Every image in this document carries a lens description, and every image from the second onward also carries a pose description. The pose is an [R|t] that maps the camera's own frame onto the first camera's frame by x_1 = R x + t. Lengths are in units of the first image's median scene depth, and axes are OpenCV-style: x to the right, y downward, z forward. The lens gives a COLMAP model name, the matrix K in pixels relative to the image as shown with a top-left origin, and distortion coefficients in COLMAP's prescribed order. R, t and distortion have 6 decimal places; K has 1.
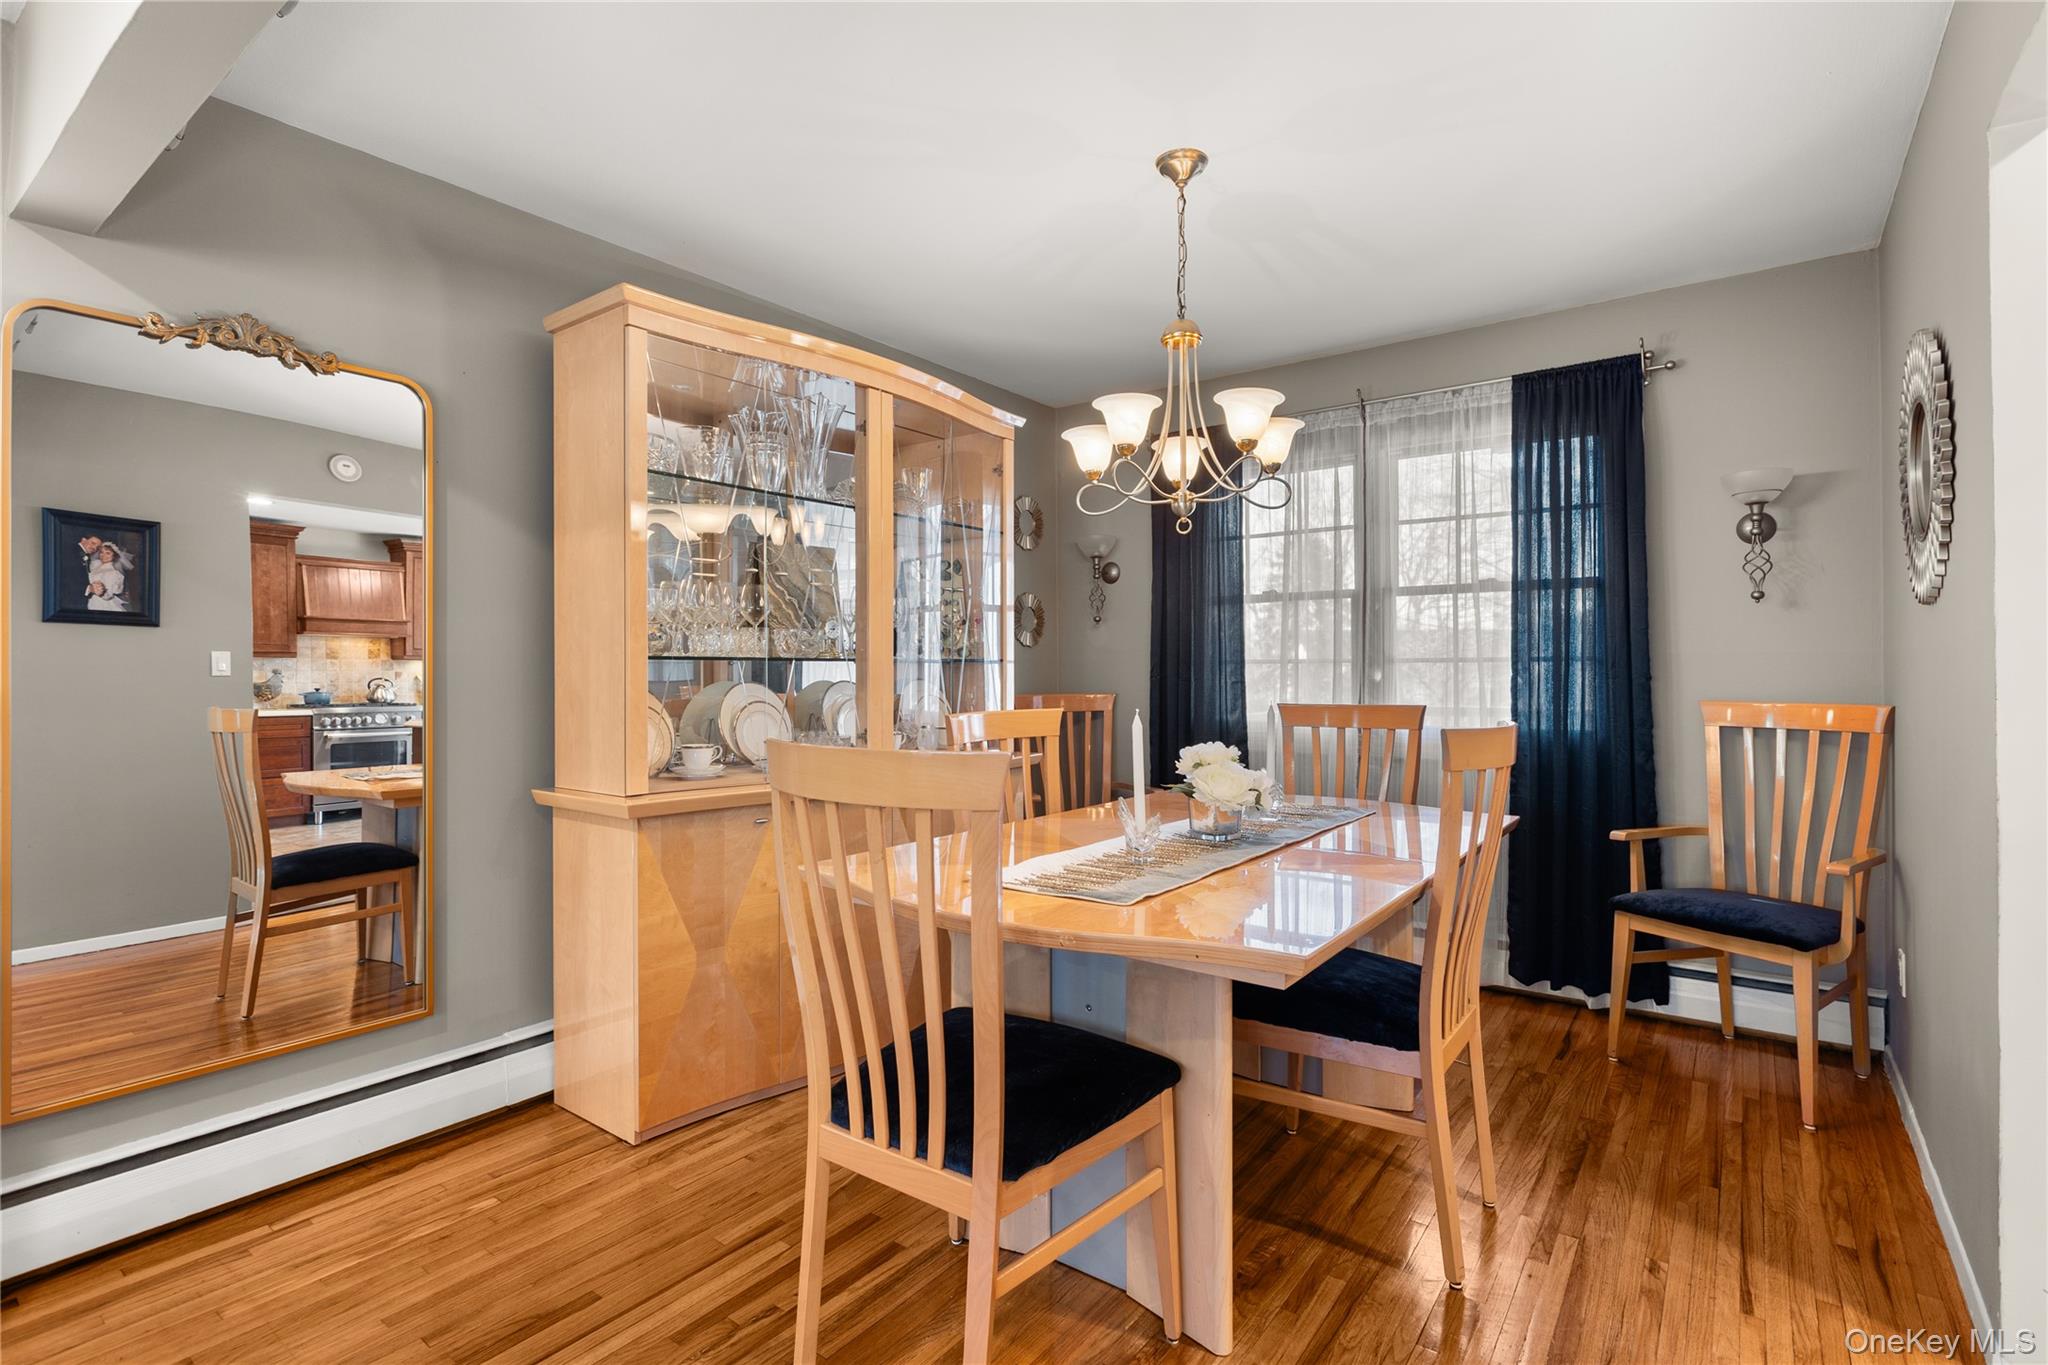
lens RADIAL K [[961.2, 0, 1032.9], [0, 961.2, 676.6], [0, 0, 1]] dist [-0.006196, -0.000820]
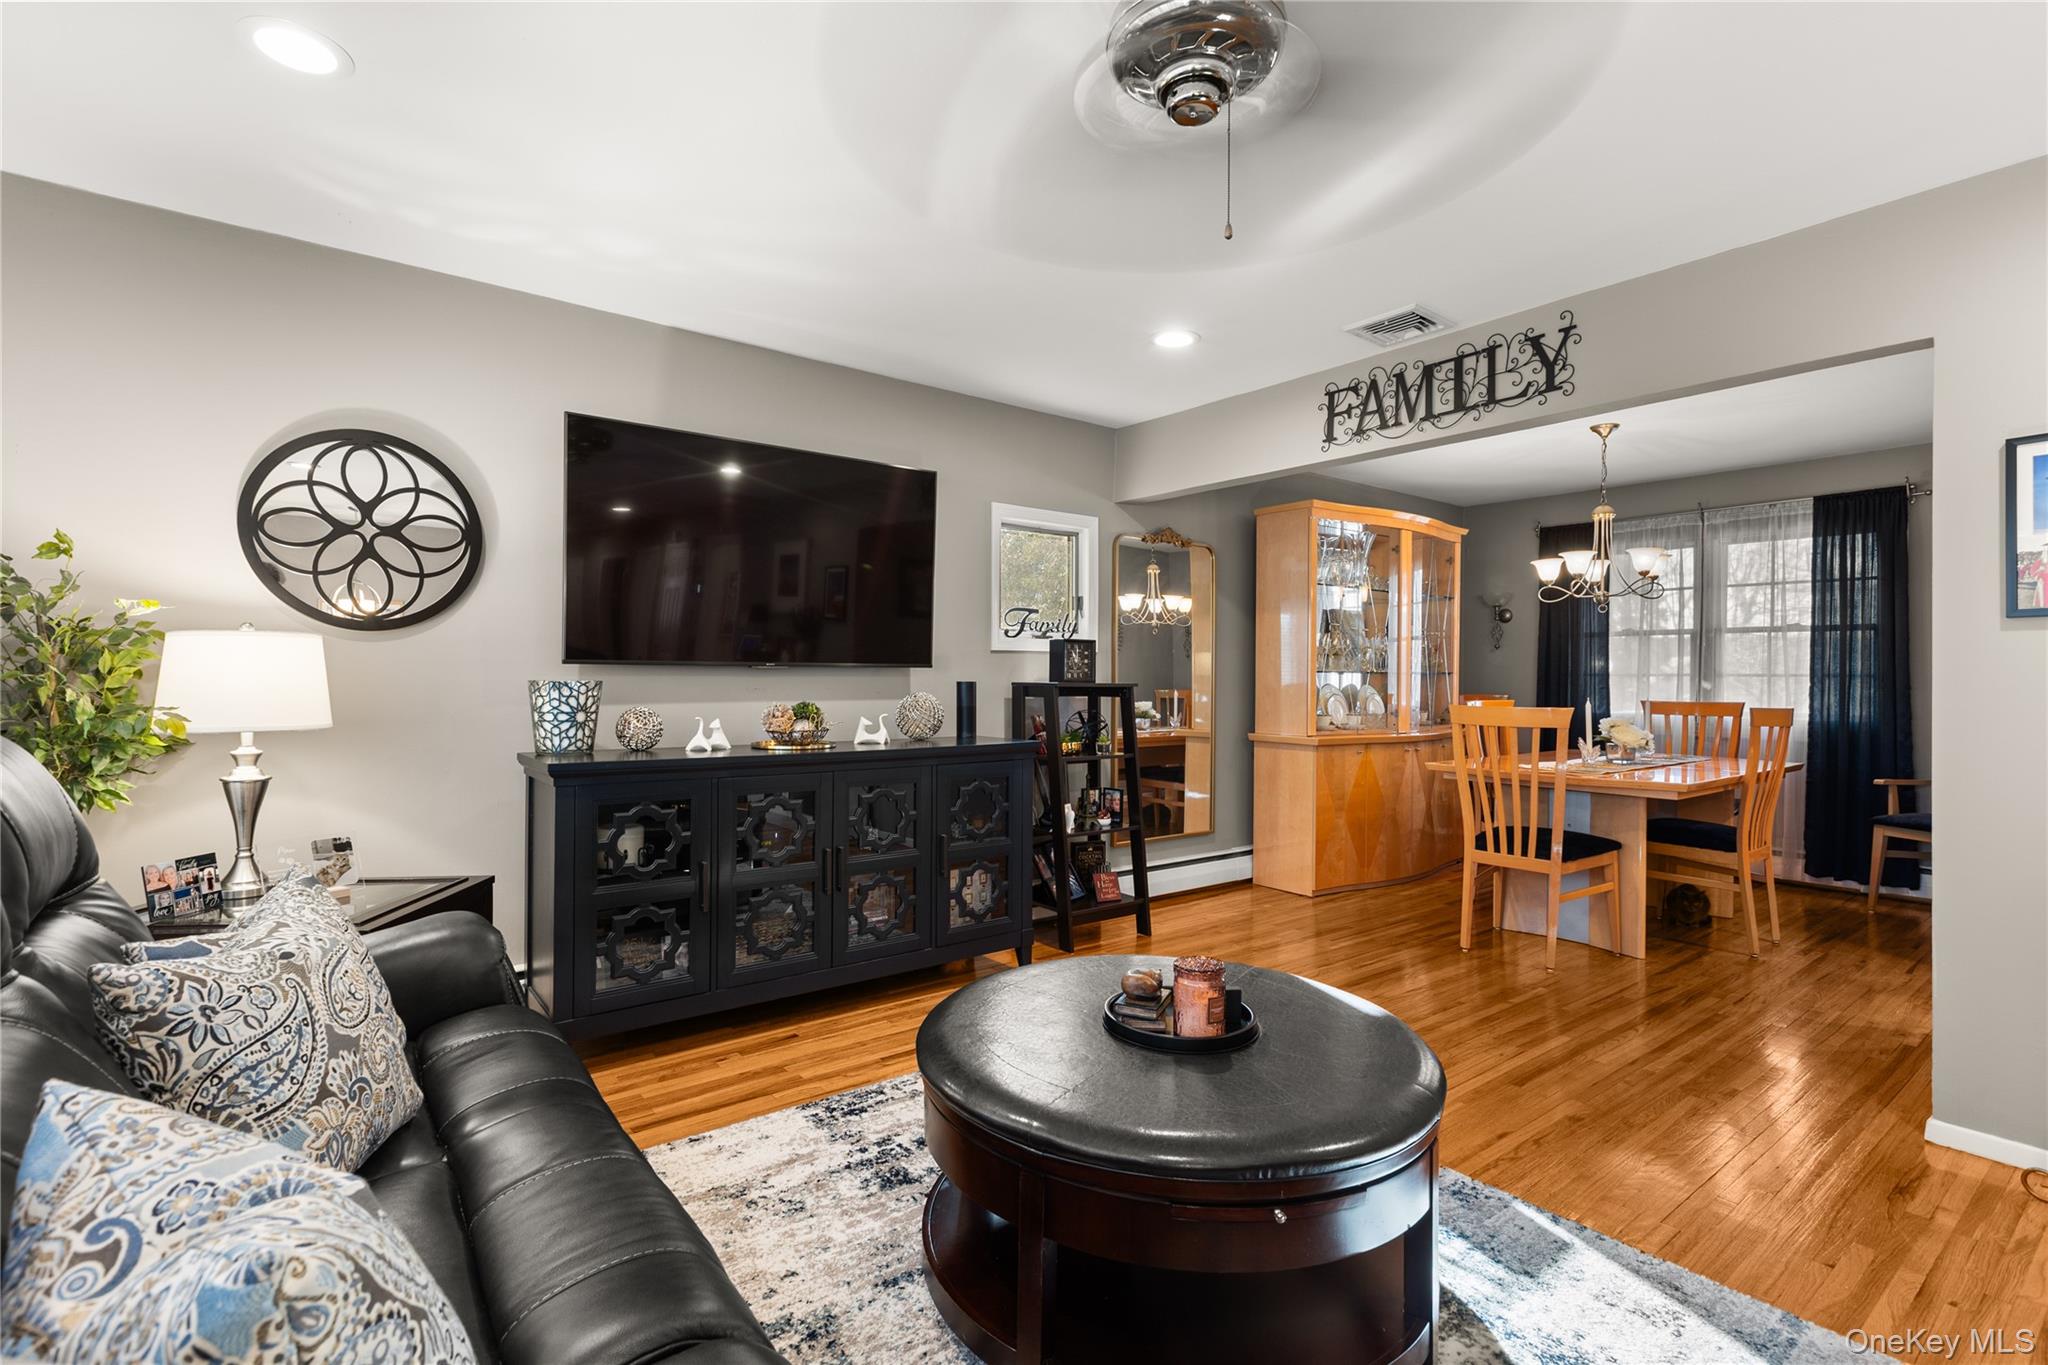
lens RADIAL K [[940.3, 0, 1023.5], [0, 940.3, 687.5], [0, 0, 1]] dist [0.003889, 0.000294]
pose [[0.962754, 0.012428, -0.270095, -0.334112], [-0.010935, 0.999915, 0.007034, 0.005548], [0.270159, -0.003819, 0.962808, -0.860024]]
